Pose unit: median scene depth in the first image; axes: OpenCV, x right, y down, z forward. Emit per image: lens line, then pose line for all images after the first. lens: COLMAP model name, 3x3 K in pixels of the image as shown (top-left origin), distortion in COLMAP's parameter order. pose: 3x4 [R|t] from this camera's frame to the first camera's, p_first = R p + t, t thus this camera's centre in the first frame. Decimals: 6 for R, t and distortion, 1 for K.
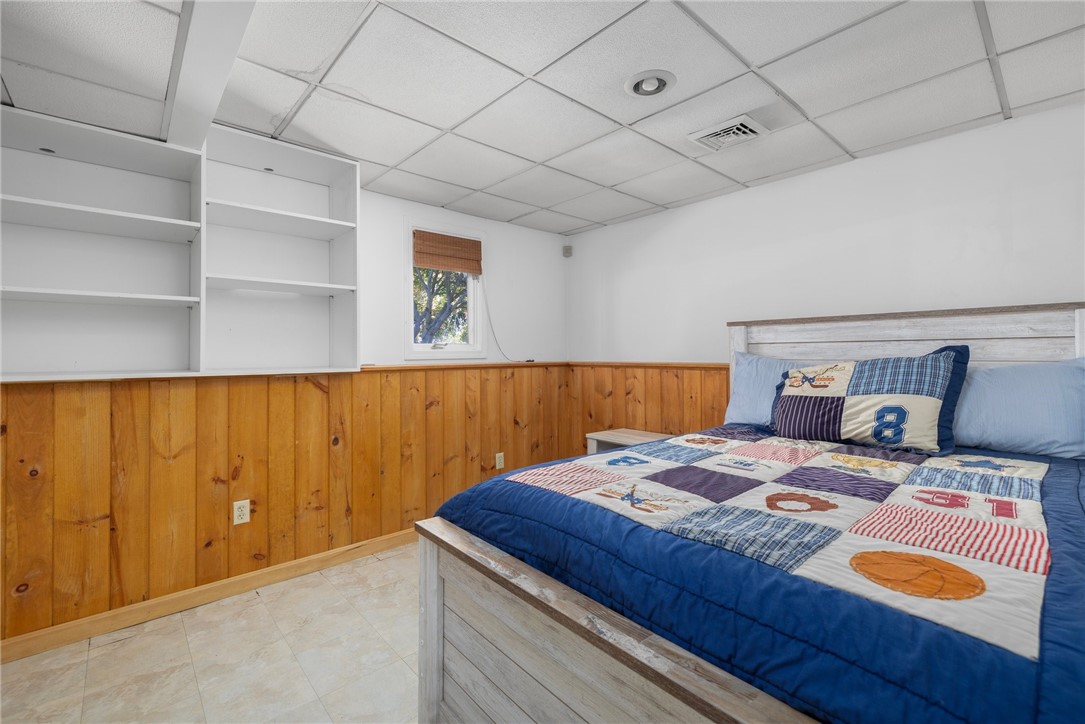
lens RADIAL K [[469.5, 0, 536.6], [0, 469.5, 356.1], [0, 0, 1]] dist [-0.000656, 0.001161]
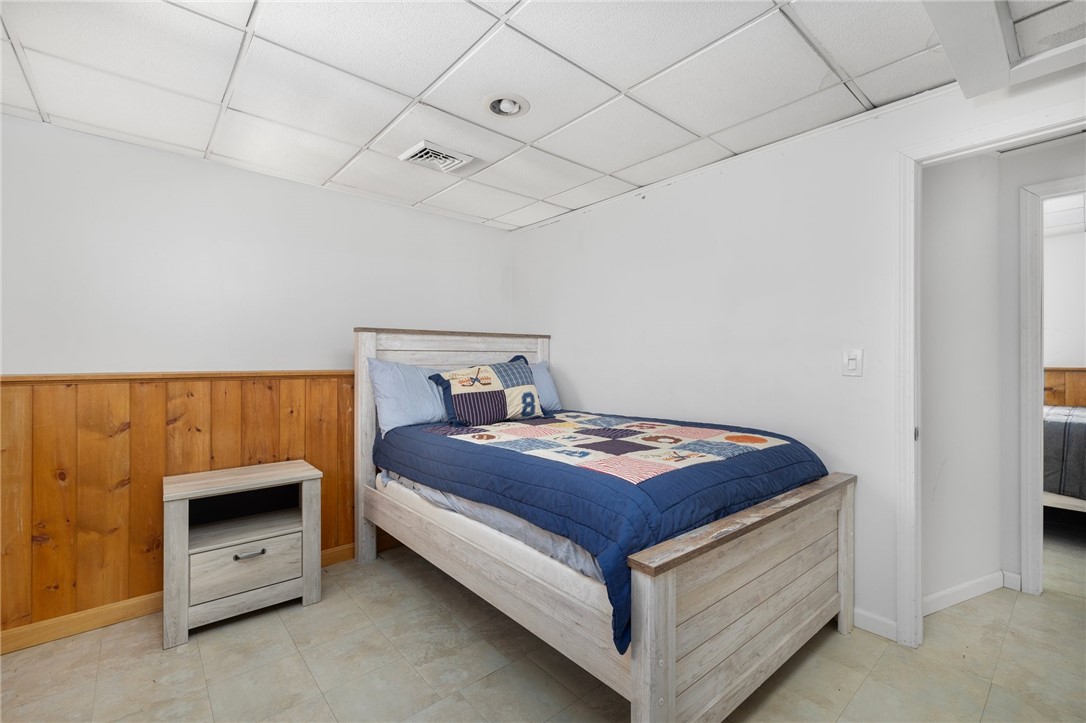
lens RADIAL K [[469.9, 0, 537.0], [0, 469.9, 361.9], [0, 0, 1]] dist [-0.000656, 0.001161]
pose [[0.016024, -0.003800, 0.999864, -0.616800], [0.003585, 0.999987, 0.003743, -0.003400], [-0.999865, 0.003525, 0.016037, 0.680864]]
